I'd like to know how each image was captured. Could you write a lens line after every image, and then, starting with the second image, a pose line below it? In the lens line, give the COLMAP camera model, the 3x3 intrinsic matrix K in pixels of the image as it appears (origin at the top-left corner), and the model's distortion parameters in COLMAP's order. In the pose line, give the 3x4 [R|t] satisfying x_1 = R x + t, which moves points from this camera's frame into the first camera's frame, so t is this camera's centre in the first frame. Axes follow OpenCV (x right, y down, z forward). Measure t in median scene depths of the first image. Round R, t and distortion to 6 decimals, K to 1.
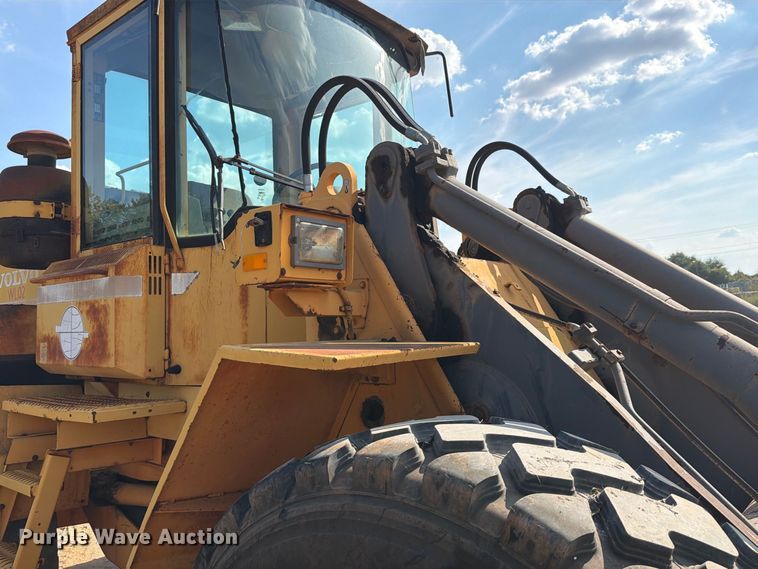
lens RADIAL K [[616.5, 0, 358.1], [0, 616.5, 299.0], [0, 0, 1]] dist [0.132520, -0.224715]
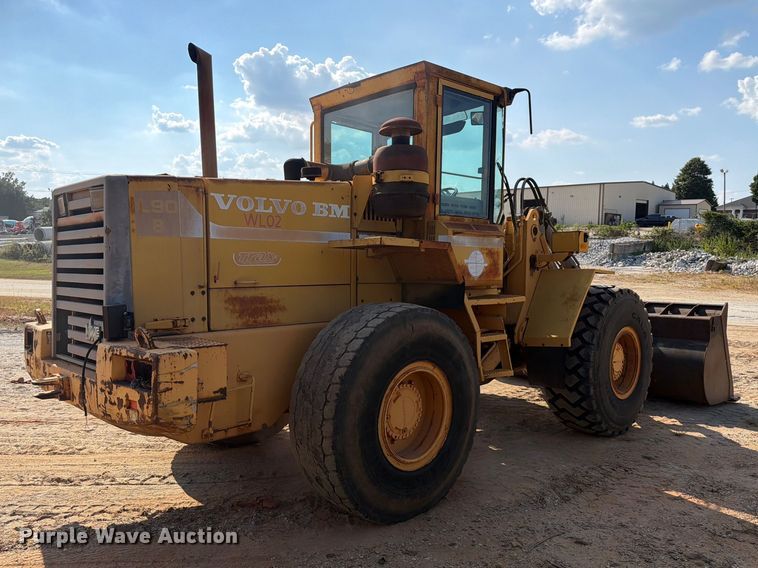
lens RADIAL K [[616.5, 0, 358.1], [0, 616.5, 298.5], [0, 0, 1]] dist [0.132520, -0.224715]
pose [[0.086099, -0.029975, 0.995836, -3.402302], [-0.043371, 0.998487, 0.033804, 0.161157], [-0.995342, -0.046100, 0.084669, 1.713366]]
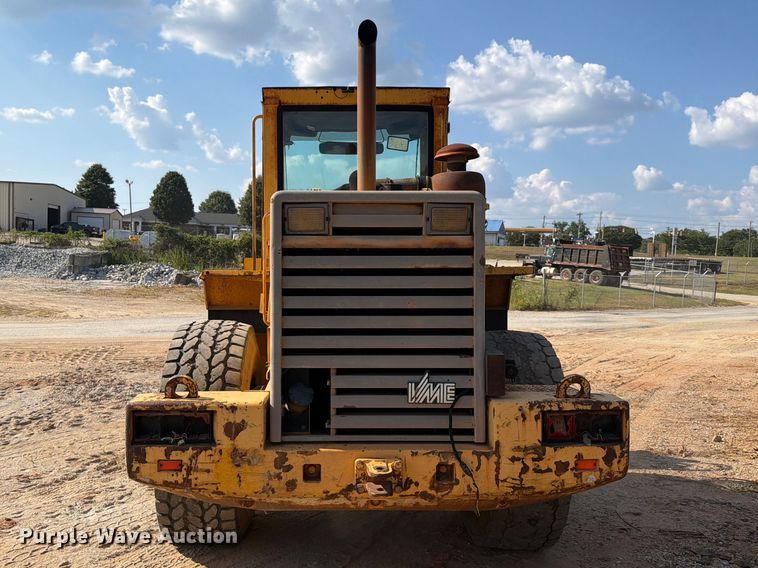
lens RADIAL K [[705.6, 0, 334.7], [0, 705.6, 299.6], [0, 0, 1]] dist [0.171523, -0.378012]
pose [[-0.687535, 0.000548, 0.726151, -2.600580], [-0.012028, 0.999854, -0.012143, 0.171668], [-0.726051, -0.017083, -0.687428, 4.030790]]
